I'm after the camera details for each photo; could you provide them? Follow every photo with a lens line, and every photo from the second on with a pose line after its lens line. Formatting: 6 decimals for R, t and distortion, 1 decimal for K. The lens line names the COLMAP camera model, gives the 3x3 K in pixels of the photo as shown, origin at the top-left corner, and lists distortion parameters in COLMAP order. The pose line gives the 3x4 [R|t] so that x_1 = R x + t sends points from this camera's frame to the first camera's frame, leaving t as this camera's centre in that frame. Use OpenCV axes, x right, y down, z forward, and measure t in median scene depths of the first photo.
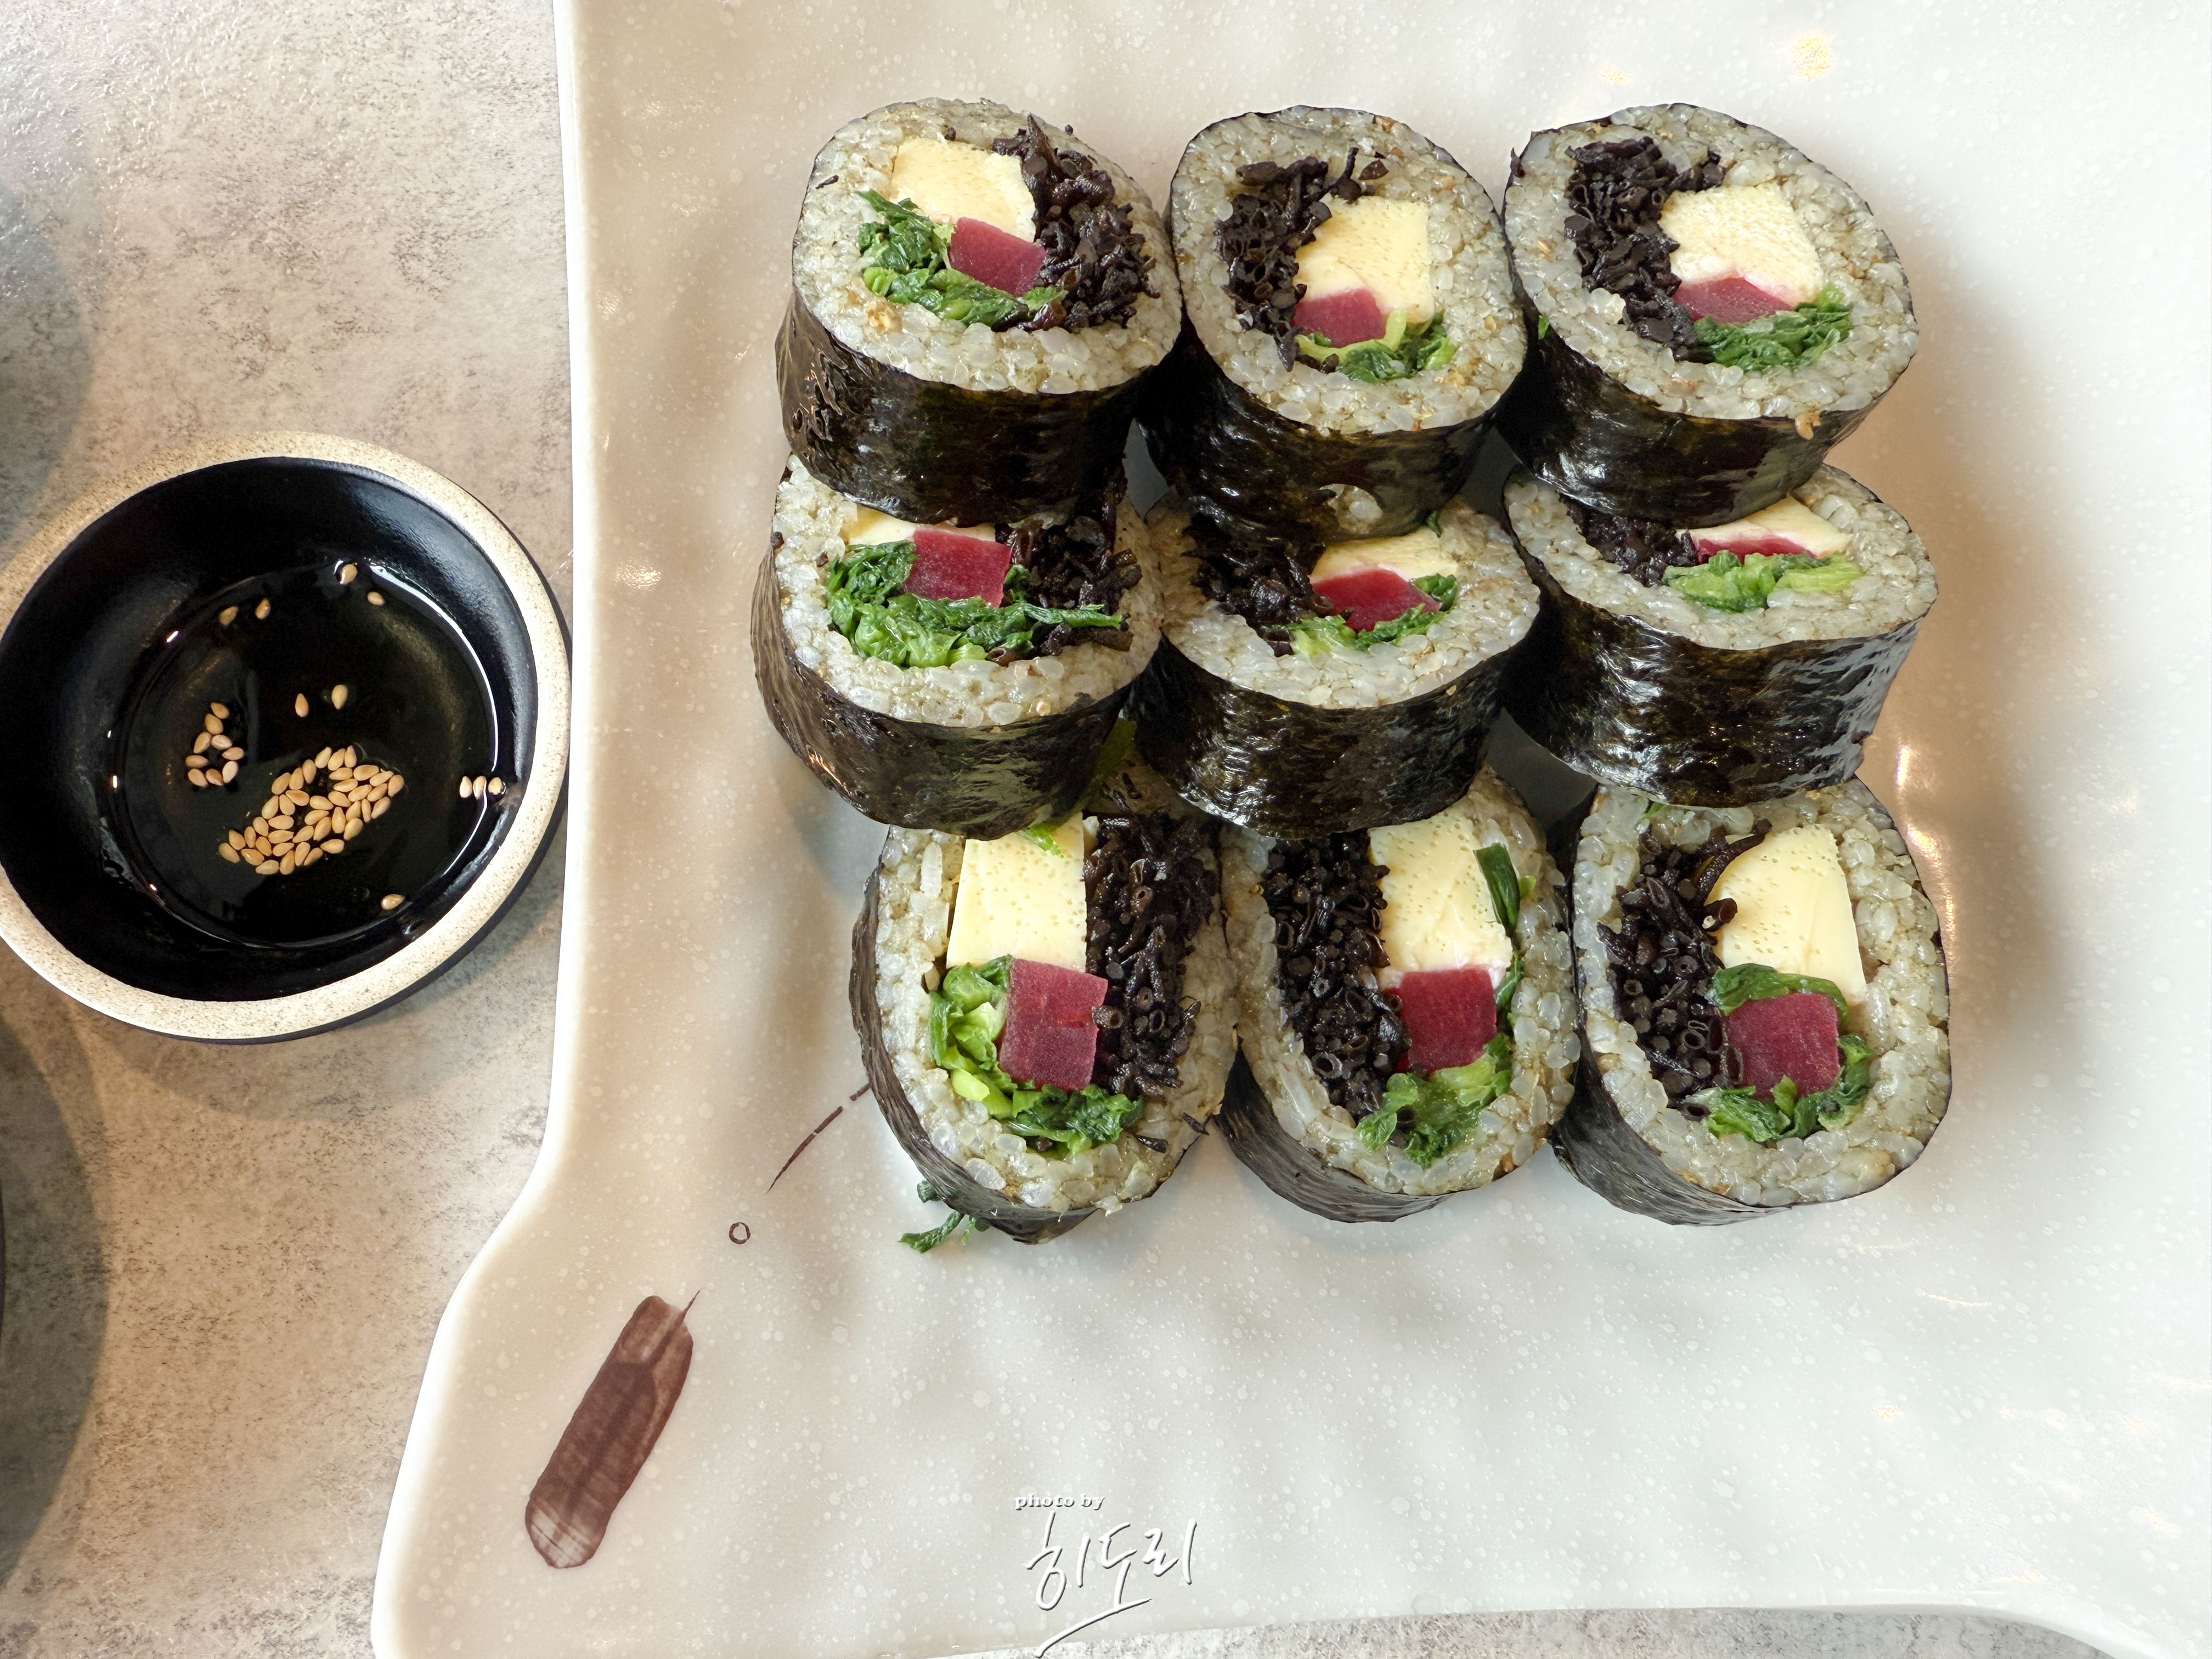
lens RADIAL K [[1564.5, 0, 993.5], [0, 1564.5, 833.8], [0, 0, 1]] dist [-0.003983, -0.003840]
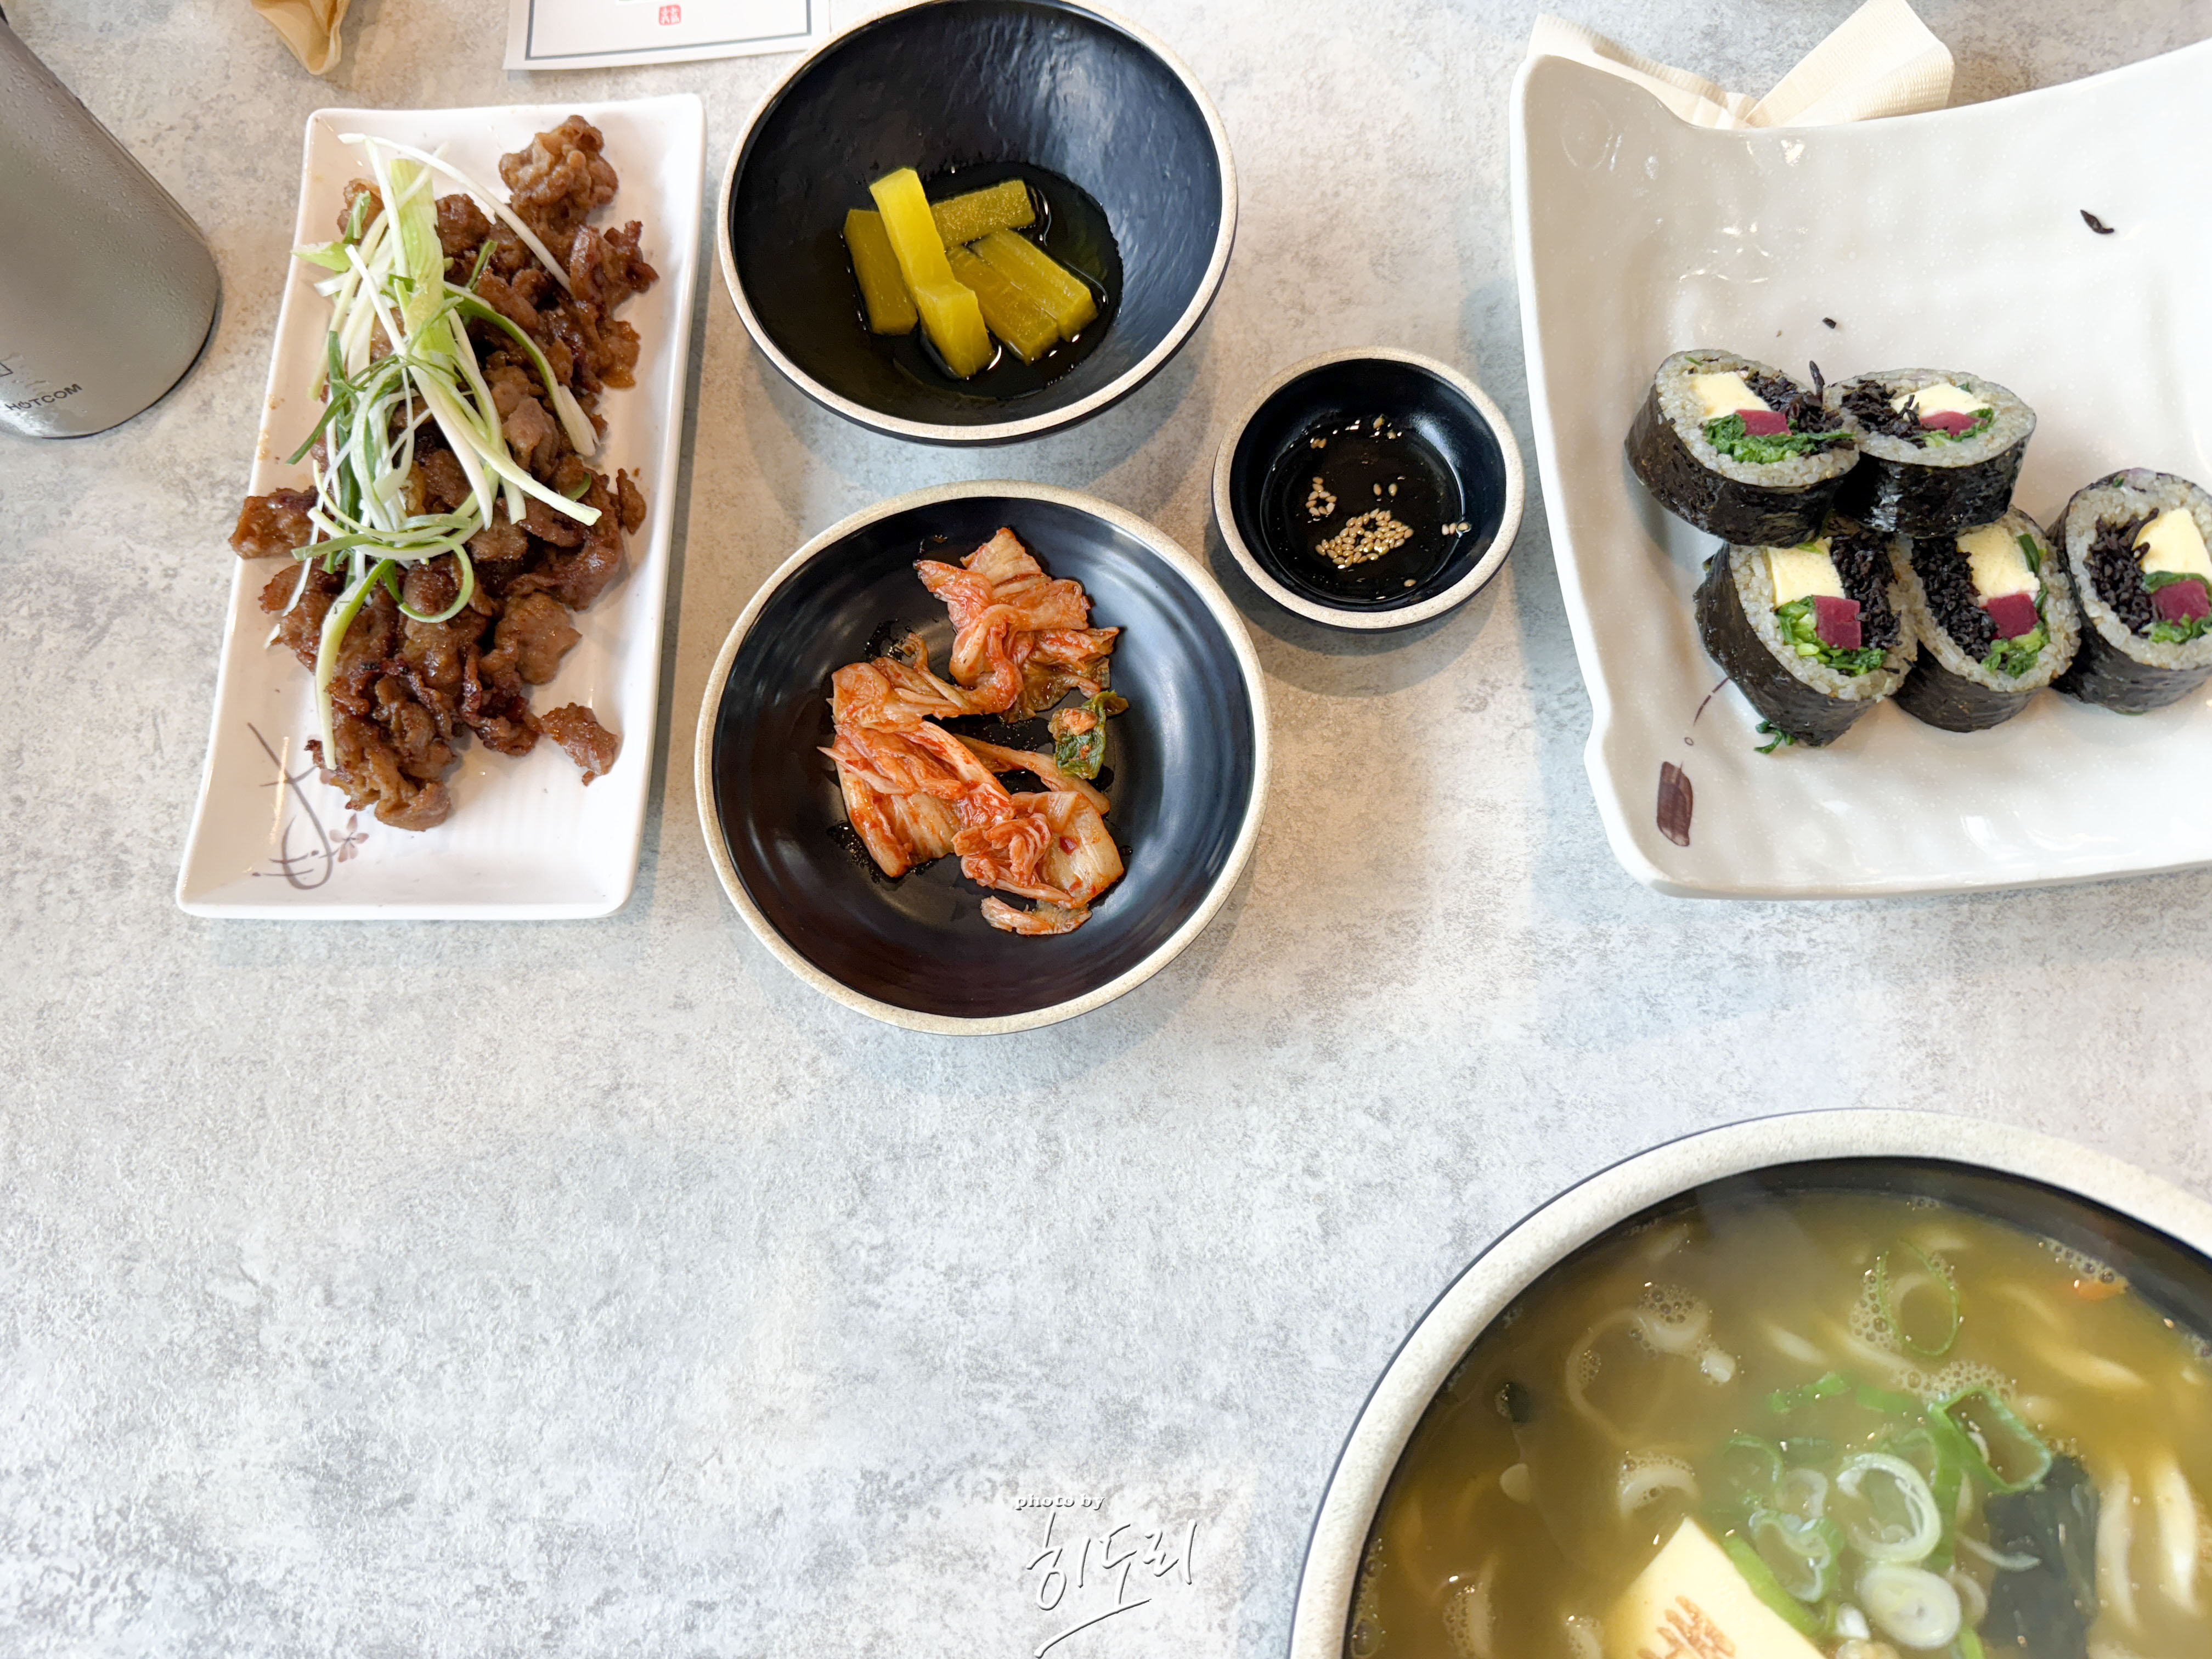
lens RADIAL K [[1569.7, 0, 1108.8], [0, 1569.7, 817.7], [0, 0, 1]] dist [0.007409, -0.033045]
pose [[0.994404, -0.088543, -0.057629, -0.834451], [0.085501, 0.994913, -0.053276, 0.405252], [0.062054, 0.048050, 0.996916, -1.177877]]
